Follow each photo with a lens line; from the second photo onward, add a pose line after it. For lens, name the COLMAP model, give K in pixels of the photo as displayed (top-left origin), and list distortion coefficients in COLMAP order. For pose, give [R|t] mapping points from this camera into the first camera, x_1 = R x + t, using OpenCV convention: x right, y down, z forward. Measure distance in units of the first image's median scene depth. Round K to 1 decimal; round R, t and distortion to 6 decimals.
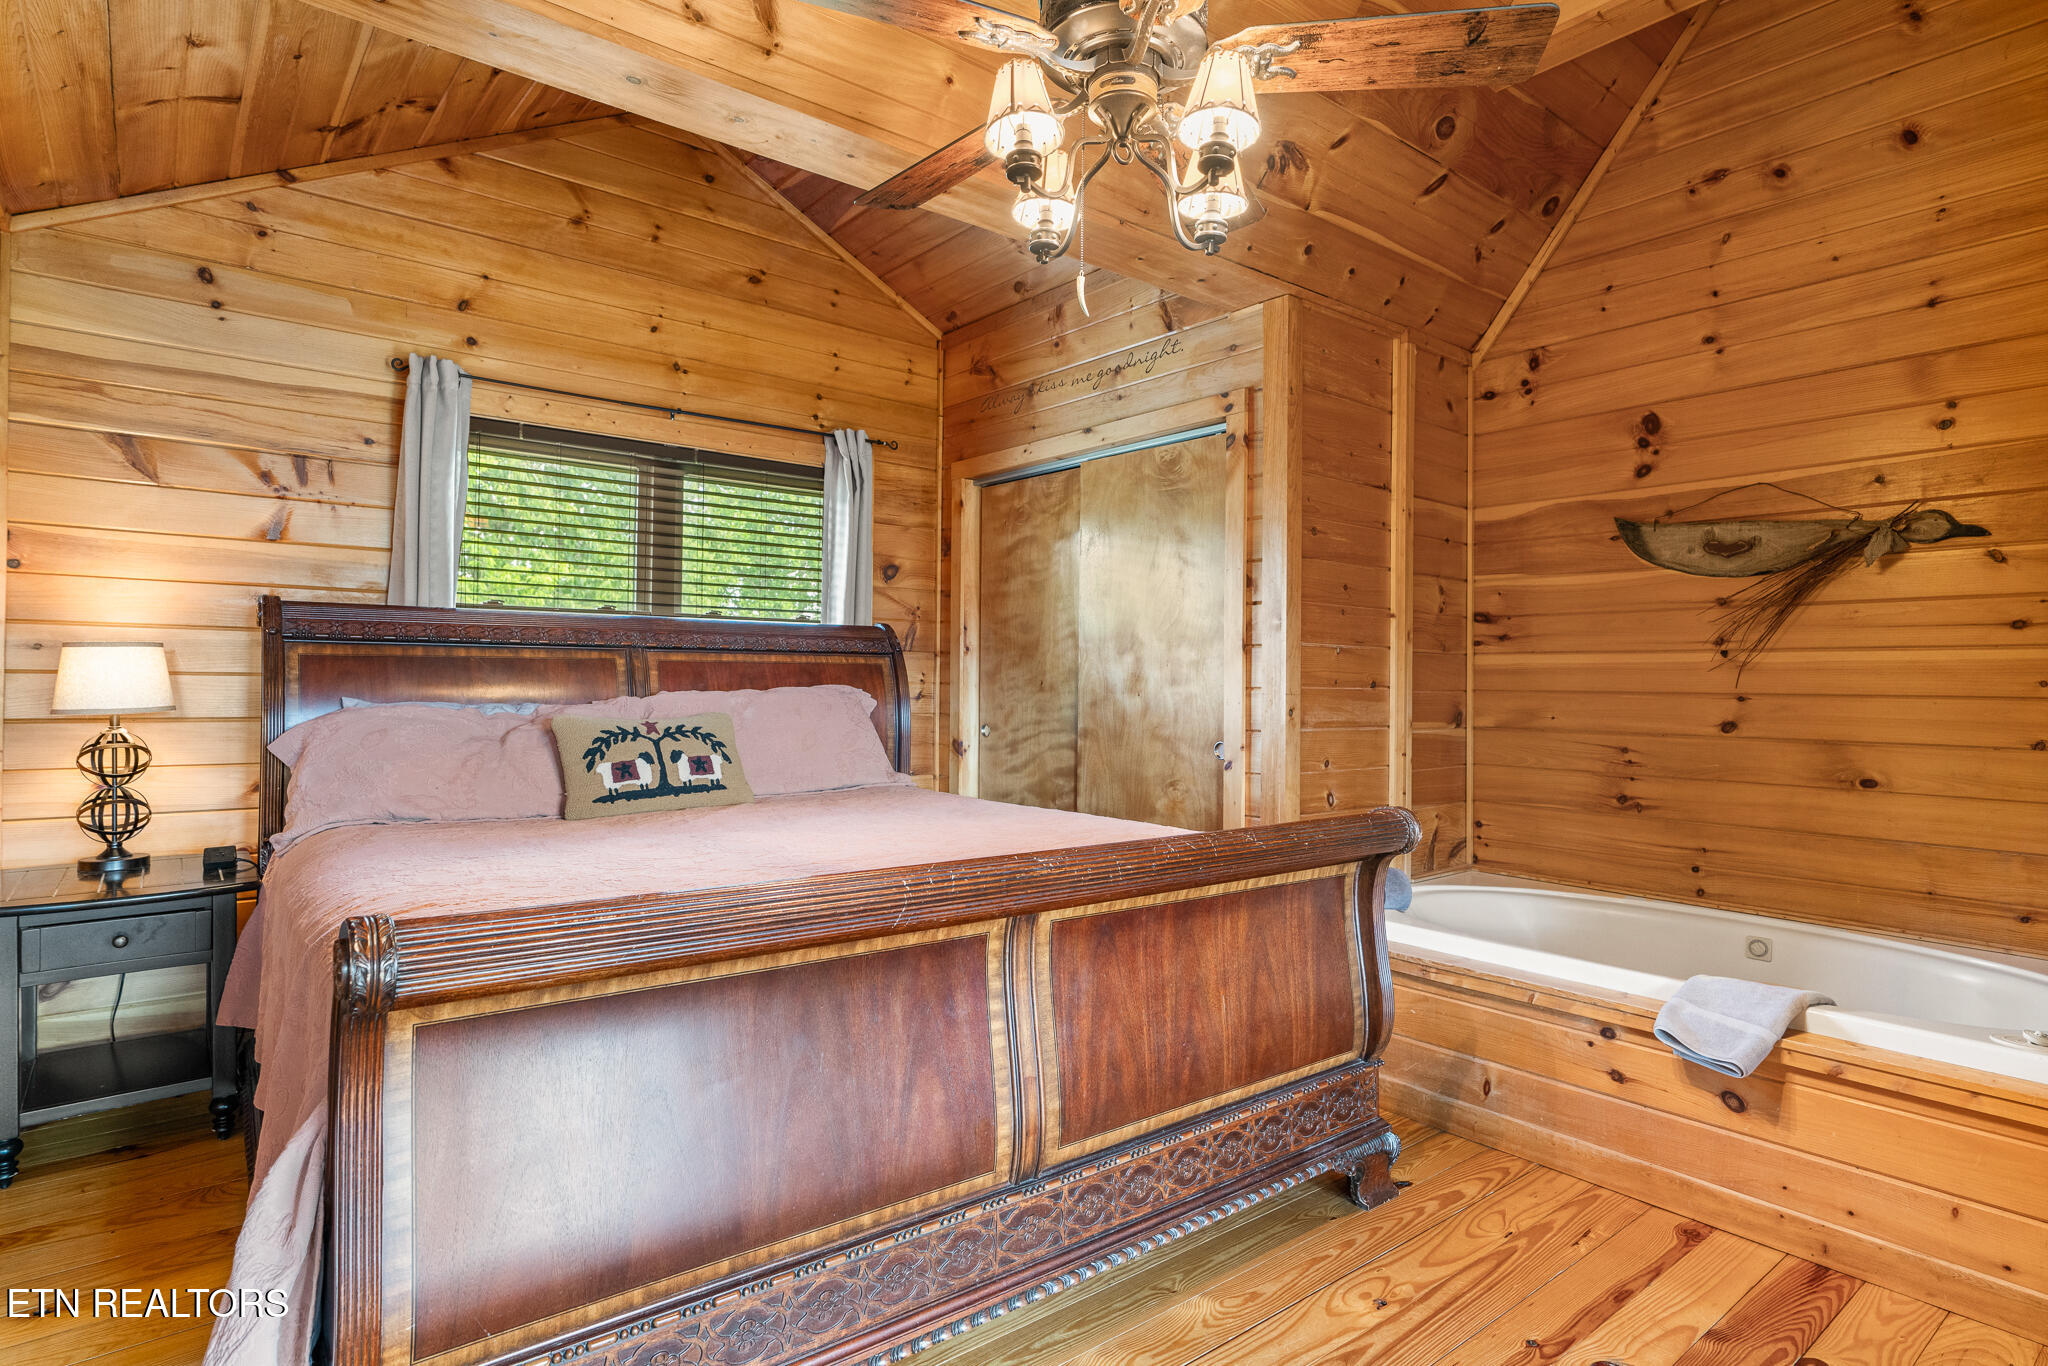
lens RADIAL K [[1081.6, 0, 1033.6], [0, 1081.6, 670.0], [0, 0, 1]] dist [-0.009889, 0.002123]
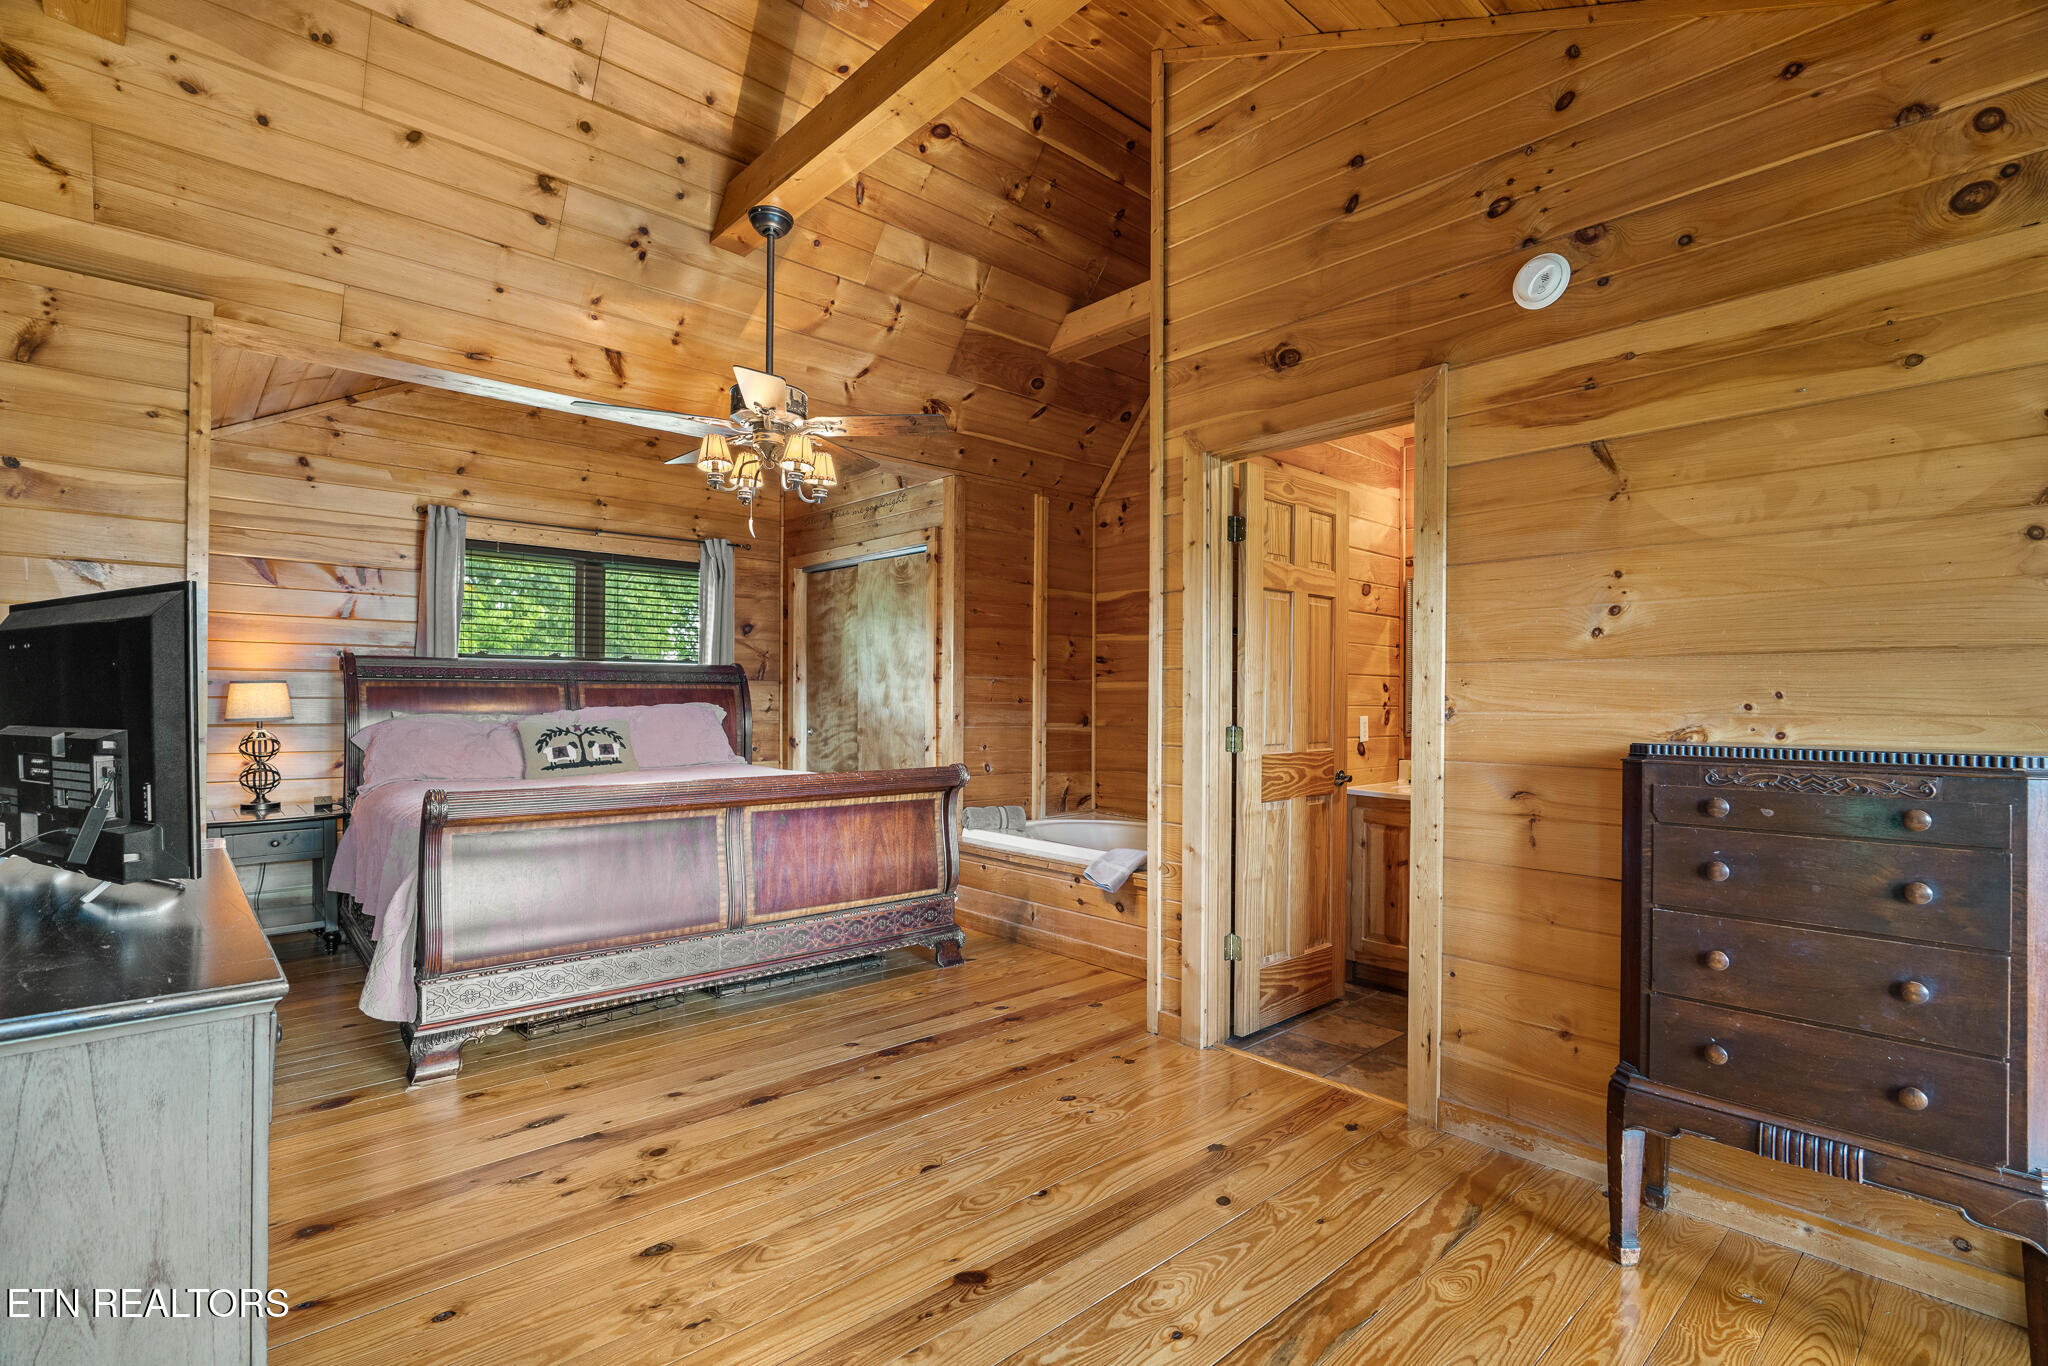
lens RADIAL K [[947.5, 0, 1032.0], [0, 947.5, 699.2], [0, 0, 1]] dist [-0.017607, 0.008119]
pose [[0.997899, -0.004907, 0.064600, 0.260032], [0.004163, 0.999923, 0.011654, -0.006514], [-0.064652, -0.011361, 0.997843, -0.522258]]
